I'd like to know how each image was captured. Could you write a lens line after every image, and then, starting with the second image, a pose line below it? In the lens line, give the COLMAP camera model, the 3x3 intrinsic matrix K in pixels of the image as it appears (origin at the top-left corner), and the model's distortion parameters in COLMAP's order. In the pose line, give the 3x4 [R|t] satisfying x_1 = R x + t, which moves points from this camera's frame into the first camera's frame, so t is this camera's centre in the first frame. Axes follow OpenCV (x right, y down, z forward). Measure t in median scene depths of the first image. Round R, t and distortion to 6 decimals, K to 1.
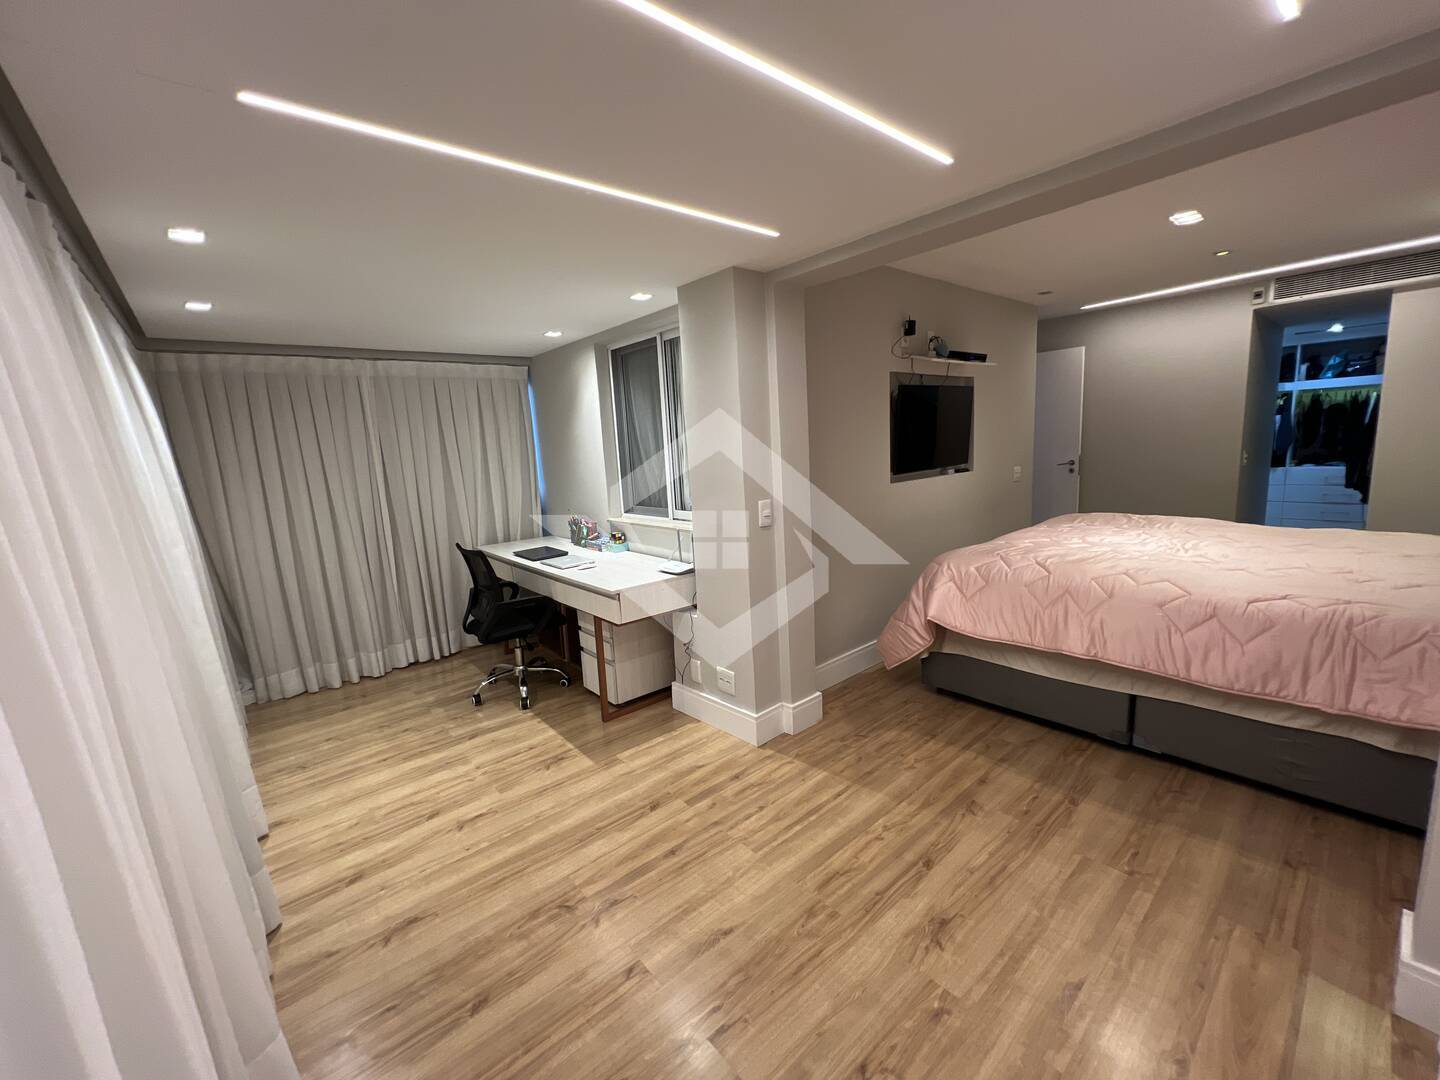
lens RADIAL K [[574.9, 0, 719.3], [0, 574.9, 544.8], [0, 0, 1]] dist [0.000021, 0.000230]
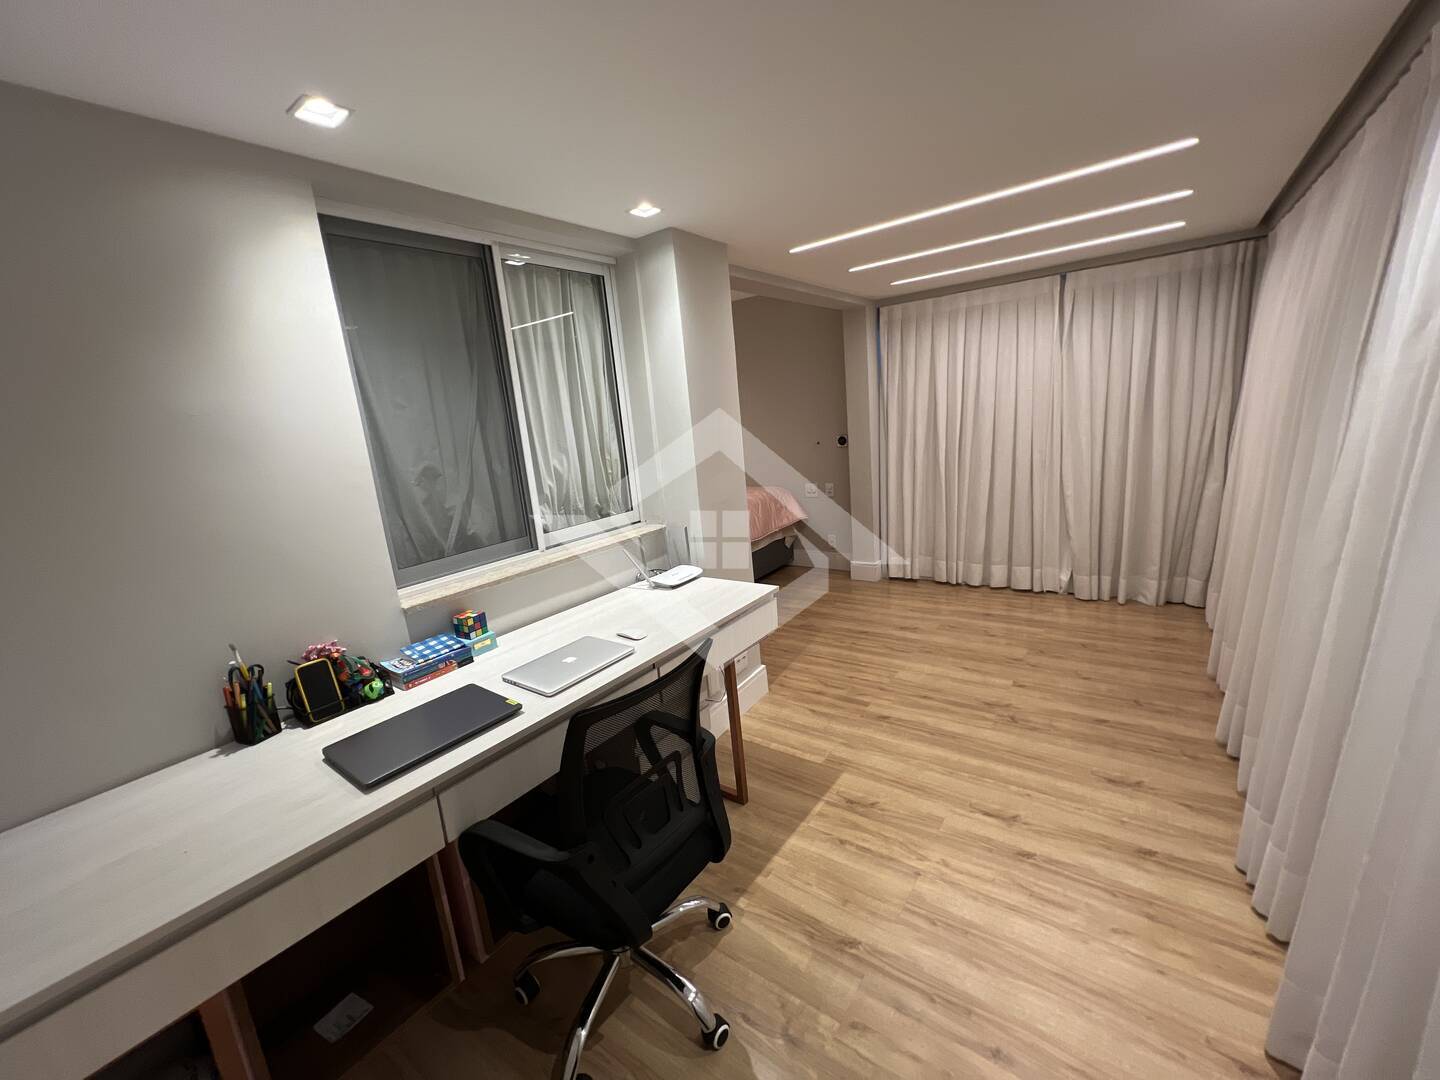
lens RADIAL K [[574.9, 0, 717.0], [0, 574.9, 545.4], [0, 0, 1]] dist [0.000021, 0.000230]
pose [[-0.211794, -0.144111, 0.966631, -1.122998], [0.268619, 0.942392, 0.199353, -0.190005], [-0.939674, 0.301878, -0.160882, 1.420486]]
